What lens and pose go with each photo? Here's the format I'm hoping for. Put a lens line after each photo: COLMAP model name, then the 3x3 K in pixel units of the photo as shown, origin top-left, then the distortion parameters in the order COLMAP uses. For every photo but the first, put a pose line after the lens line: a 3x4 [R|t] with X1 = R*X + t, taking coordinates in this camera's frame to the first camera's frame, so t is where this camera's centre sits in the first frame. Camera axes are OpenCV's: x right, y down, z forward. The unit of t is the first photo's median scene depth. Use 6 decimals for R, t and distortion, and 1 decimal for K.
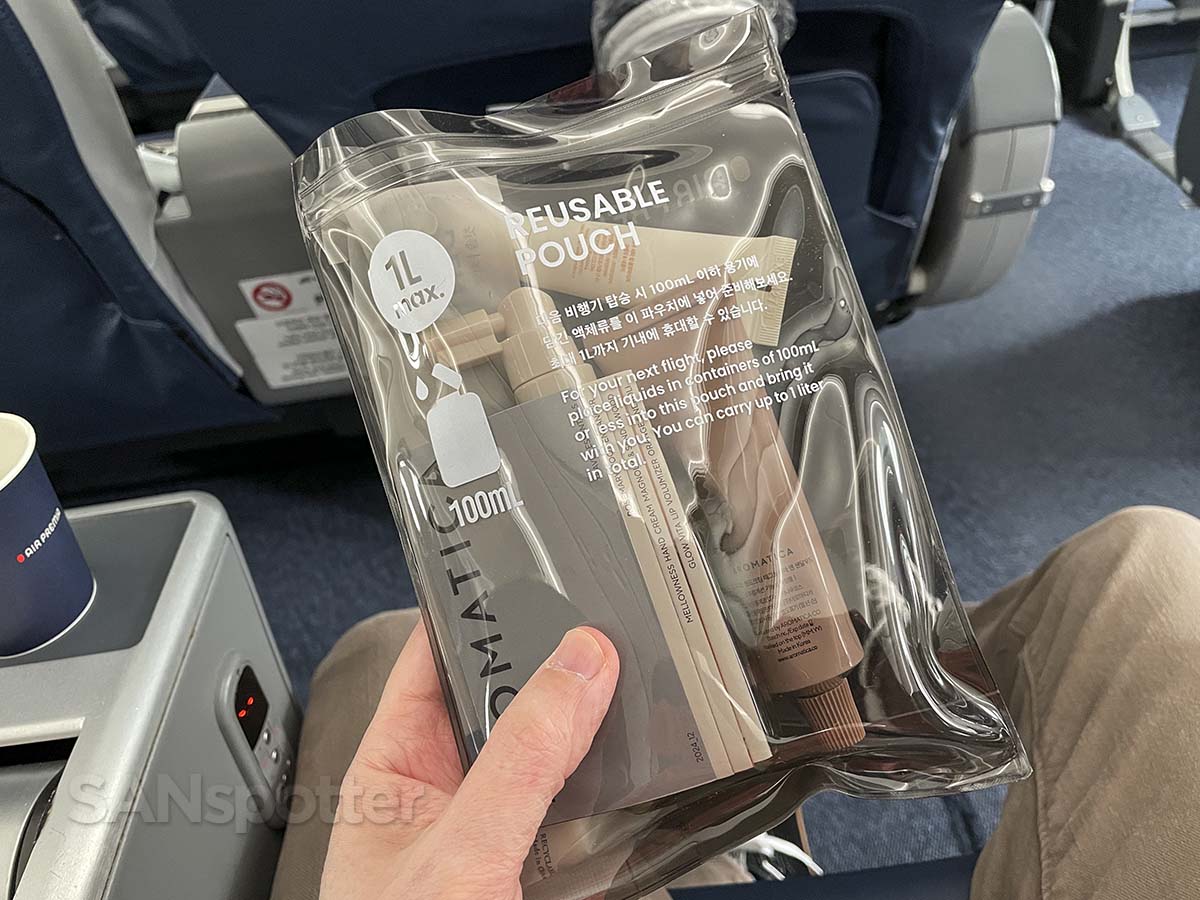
lens RADIAL K [[926.9, 0, 597.9], [0, 926.9, 444.9], [0, 0, 1]] dist [0.053226, -0.082635]
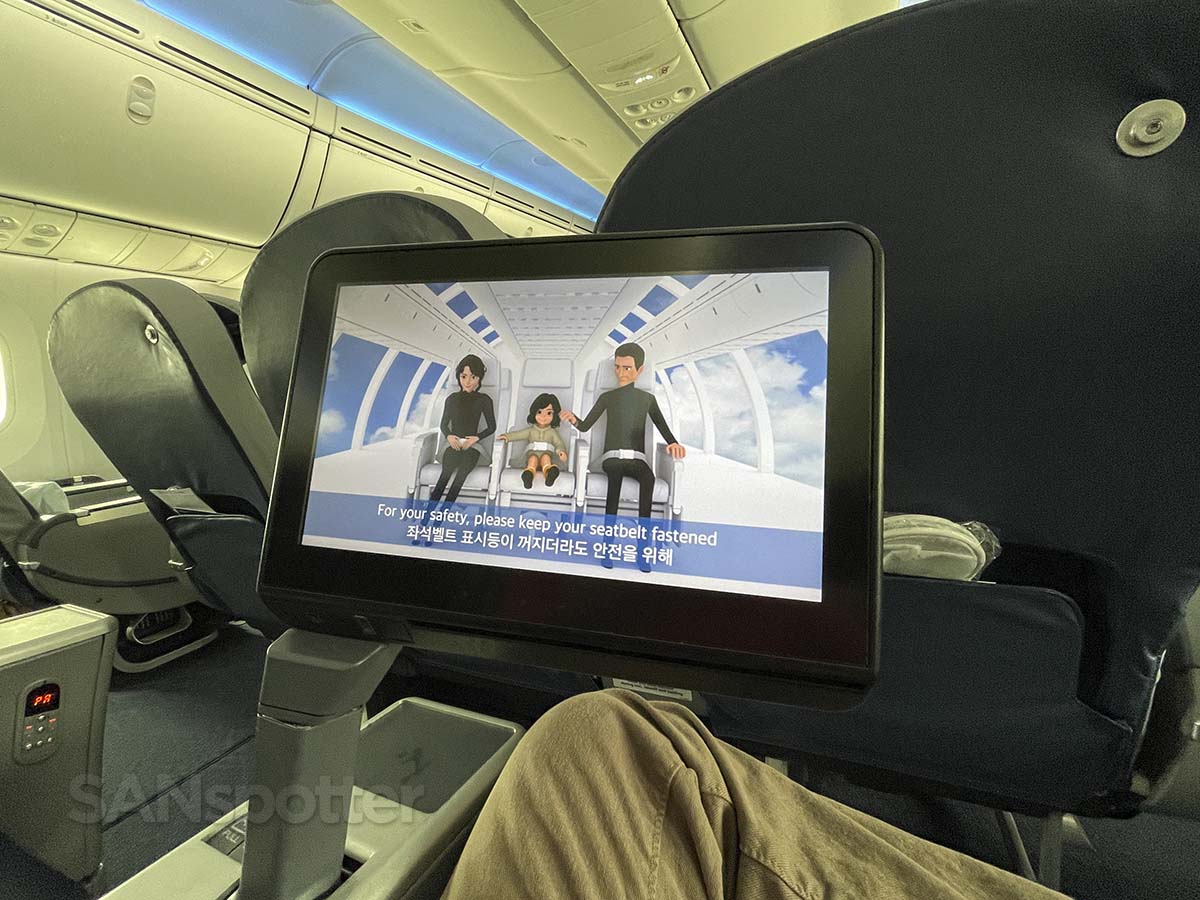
lens RADIAL K [[510.2, 0, 600.1], [0, 510.2, 449.0], [0, 0, 1]] dist [-0.001421, -0.000500]
pose [[0.862948, 0.118134, -0.491289, 0.030274], [-0.362280, 0.822433, -0.438586, -0.002433], [0.352240, 0.556461, 0.752514, 0.071487]]
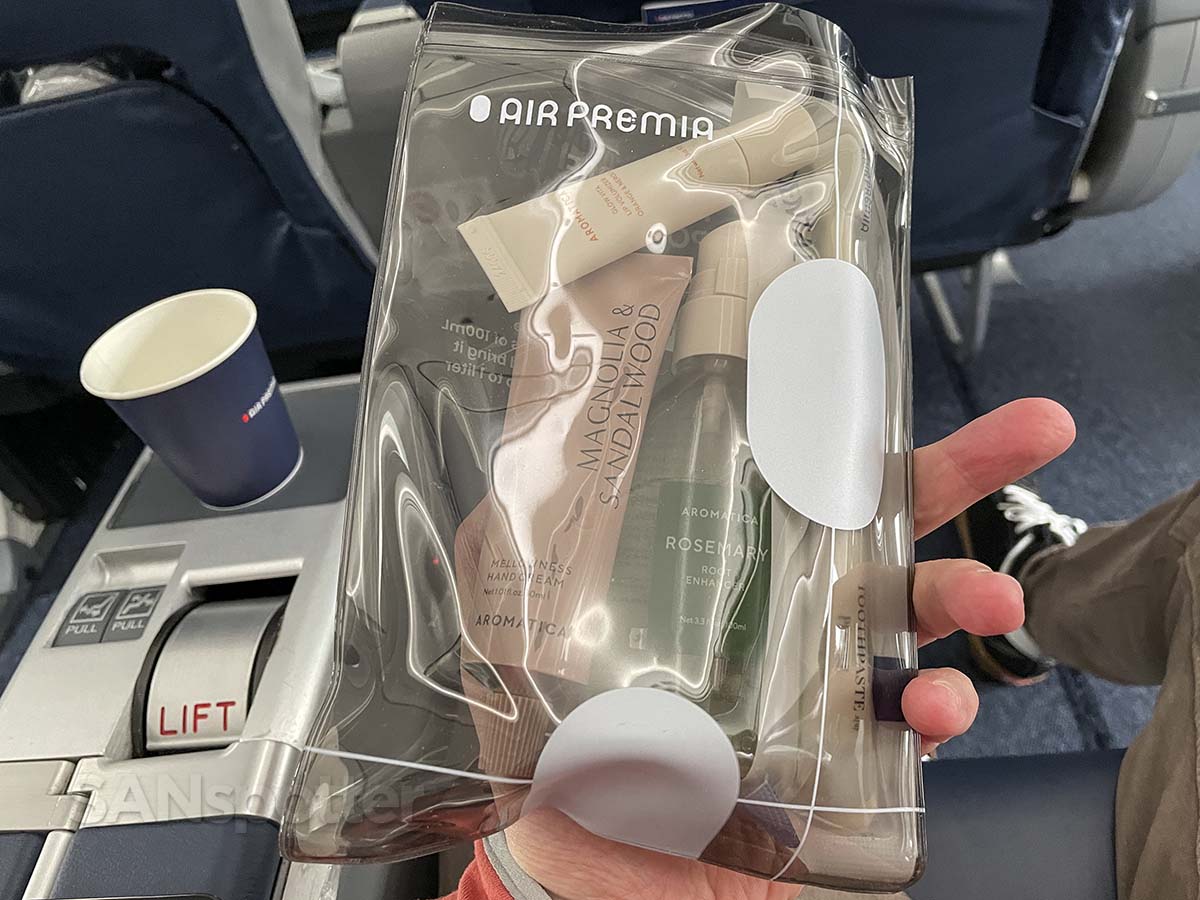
lens RADIAL K [[926.9, 0, 598.6], [0, 926.9, 445.8], [0, 0, 1]] dist [0.053226, -0.082635]
pose [[0.992433, 0.025949, -0.120012, -0.025887], [-0.017184, 0.997147, 0.073501, 0.027211], [0.121576, -0.070883, 0.990048, -0.025395]]
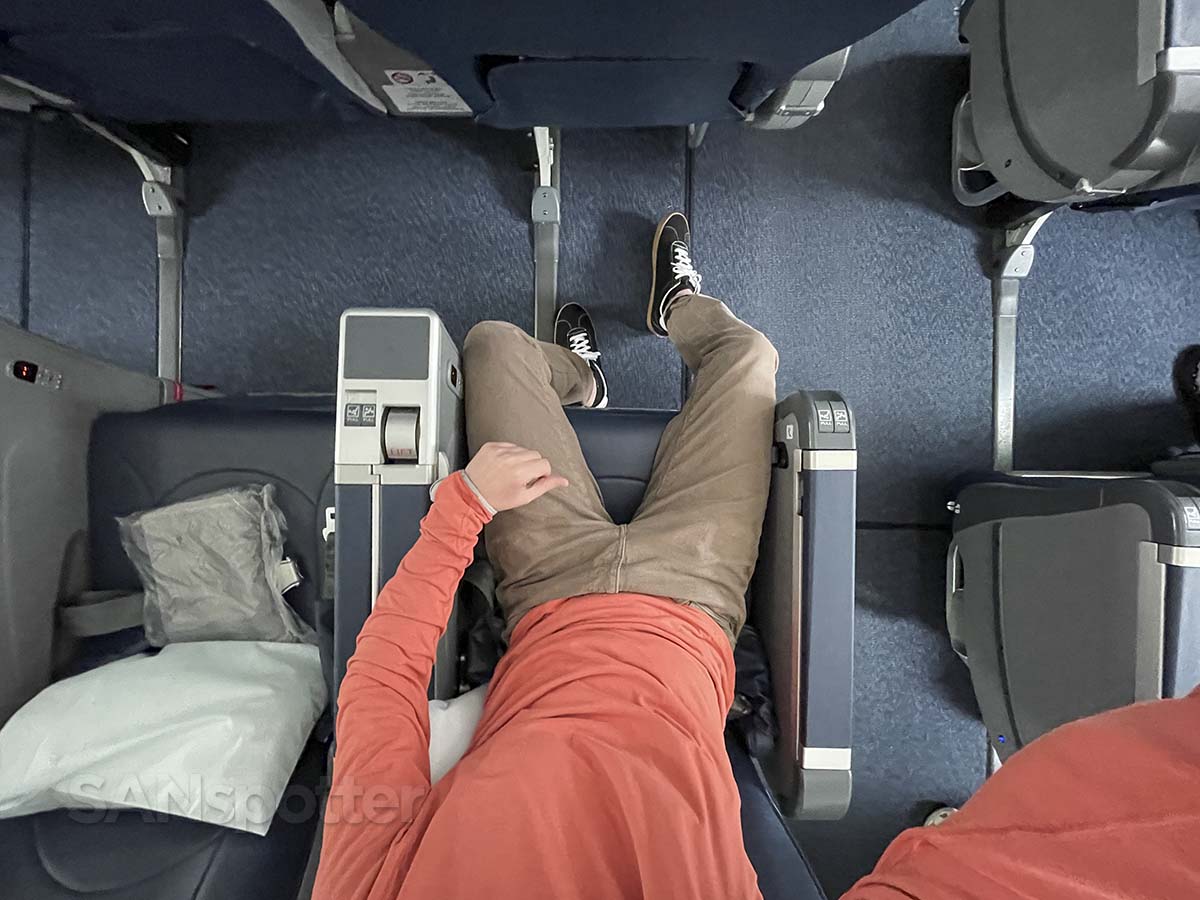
lens RADIAL K [[490.8, 0, 590.6], [0, 490.8, 454.1], [0, 0, 1]] dist [-0.002505, -0.000242]
pose [[0.986736, 0.089996, 0.135100, -0.053791], [-0.161274, 0.638303, 0.752702, -0.463409], [-0.018495, -0.764507, 0.644351, -0.167393]]
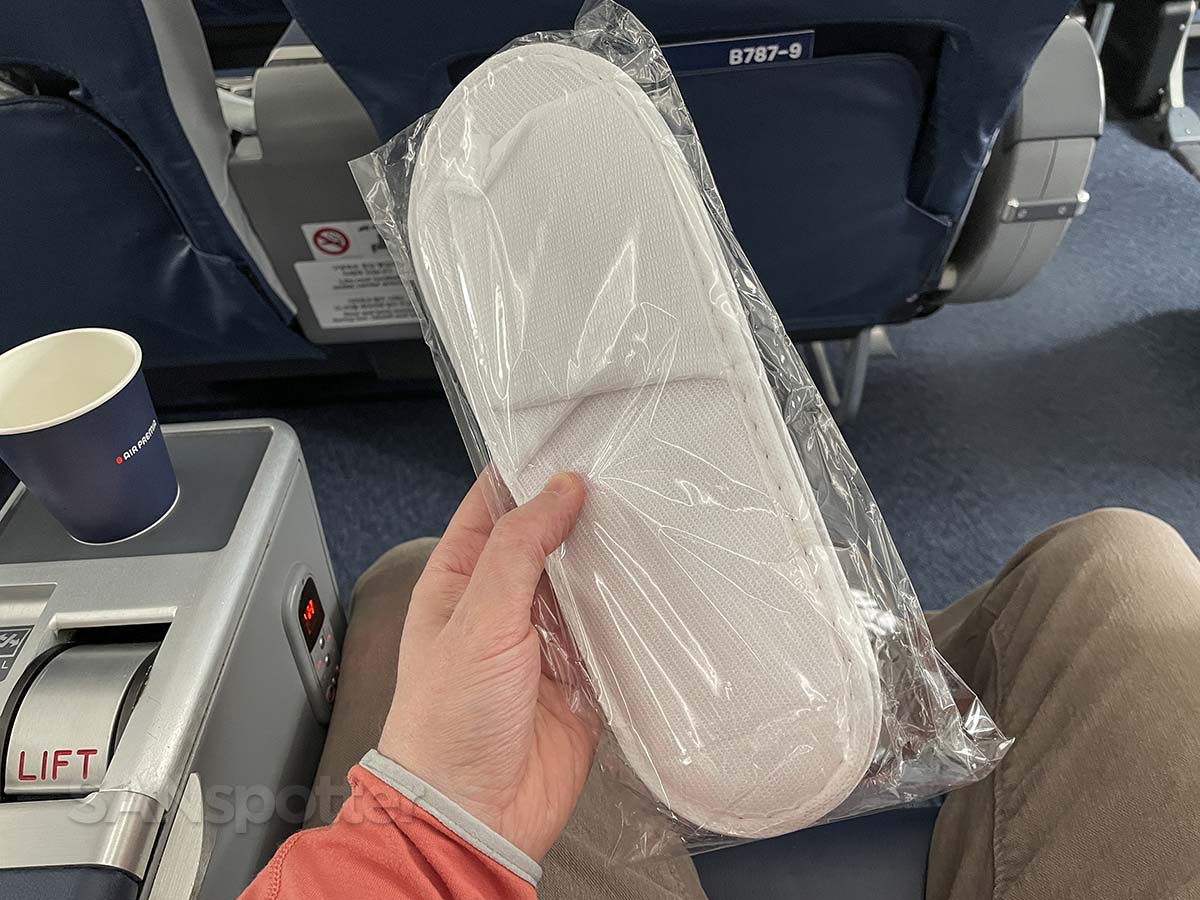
lens RADIAL K [[926.9, 0, 602.2], [0, 926.9, 446.0], [0, 0, 1]] dist [0.053226, -0.082635]
pose [[0.996078, 0.087674, -0.011939, -0.012465], [-0.087095, 0.995293, 0.042498, -0.000395], [0.015608, -0.041292, 0.999025, -0.054991]]
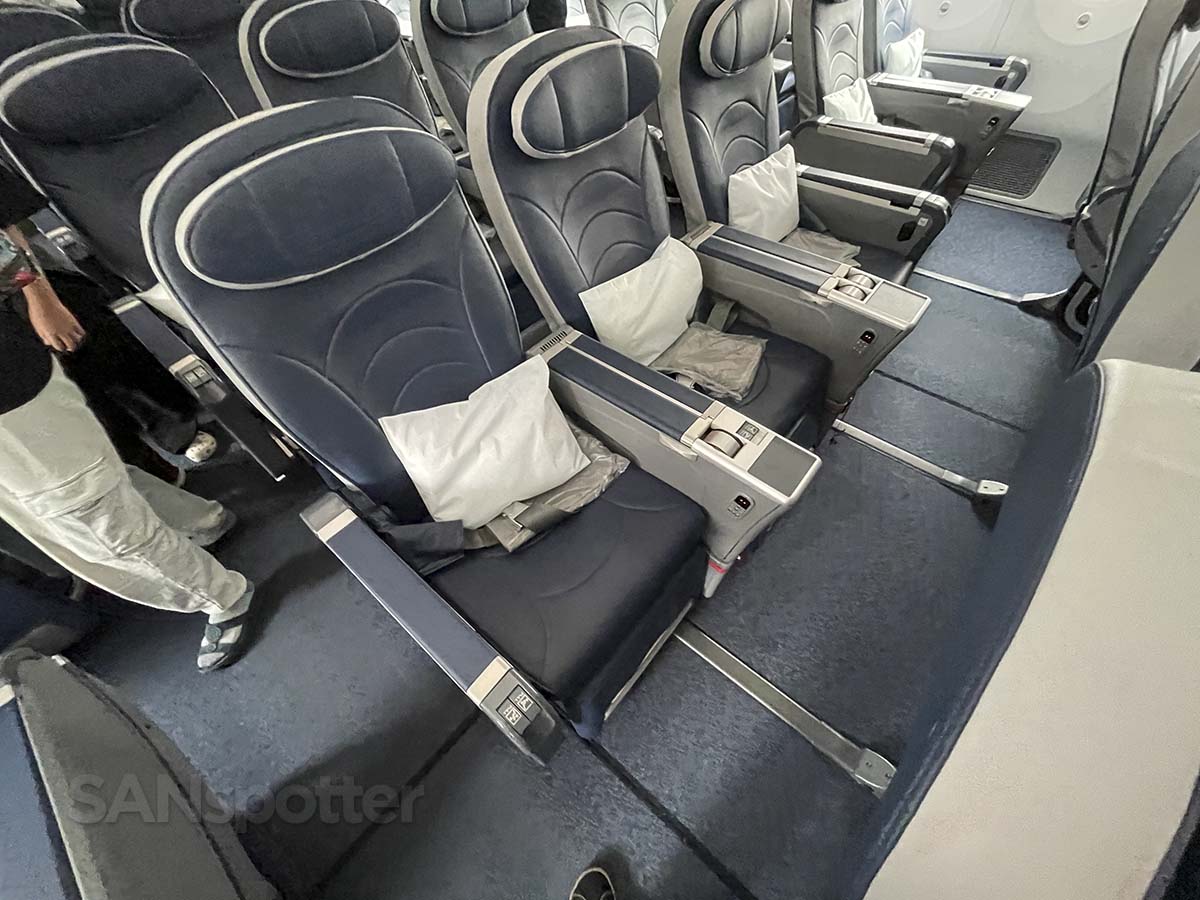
lens RADIAL K [[490.8, 0, 595.5], [0, 490.8, 445.2], [0, 0, 1]] dist [-0.002505, -0.000242]
pose [[-0.695987, 0.640149, -0.325287, 0.339351], [-0.373275, 0.064440, 0.925480, -0.800416], [0.613406, 0.765544, 0.194102, -0.028475]]
